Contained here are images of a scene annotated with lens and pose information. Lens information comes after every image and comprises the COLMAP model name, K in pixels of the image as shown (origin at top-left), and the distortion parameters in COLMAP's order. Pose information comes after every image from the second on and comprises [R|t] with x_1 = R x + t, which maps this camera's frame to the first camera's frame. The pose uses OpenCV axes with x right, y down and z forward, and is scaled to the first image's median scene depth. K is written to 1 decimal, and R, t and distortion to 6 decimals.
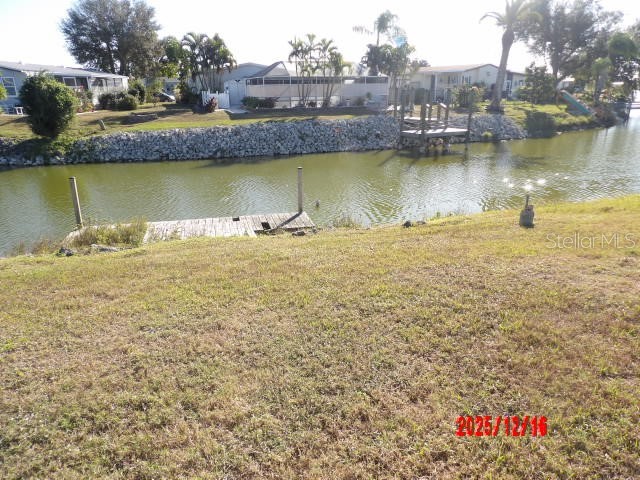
lens RADIAL K [[463.1, 0, 319.8], [0, 463.1, 242.8], [0, 0, 1]] dist [-0.026546, 0.051451]
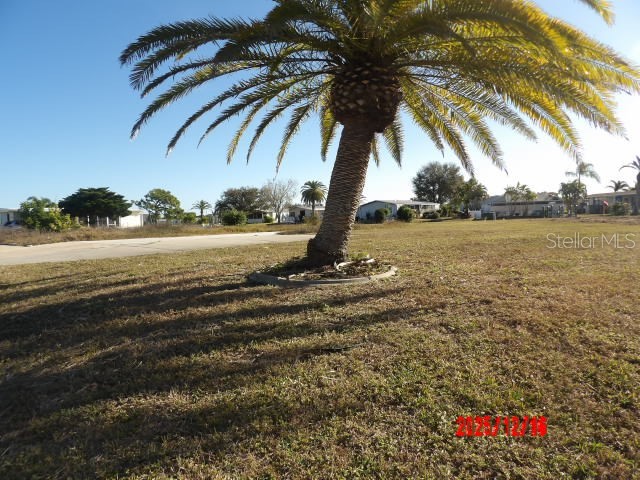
lens RADIAL K [[463.1, 0, 319.8], [0, 463.1, 242.8], [0, 0, 1]] dist [-0.026546, 0.051451]
pose [[0.783666, 0.019284, -0.620882, 2.644606], [-0.172261, 0.967063, -0.187389, 1.660838], [0.596819, 0.253805, 0.761177, -4.896746]]
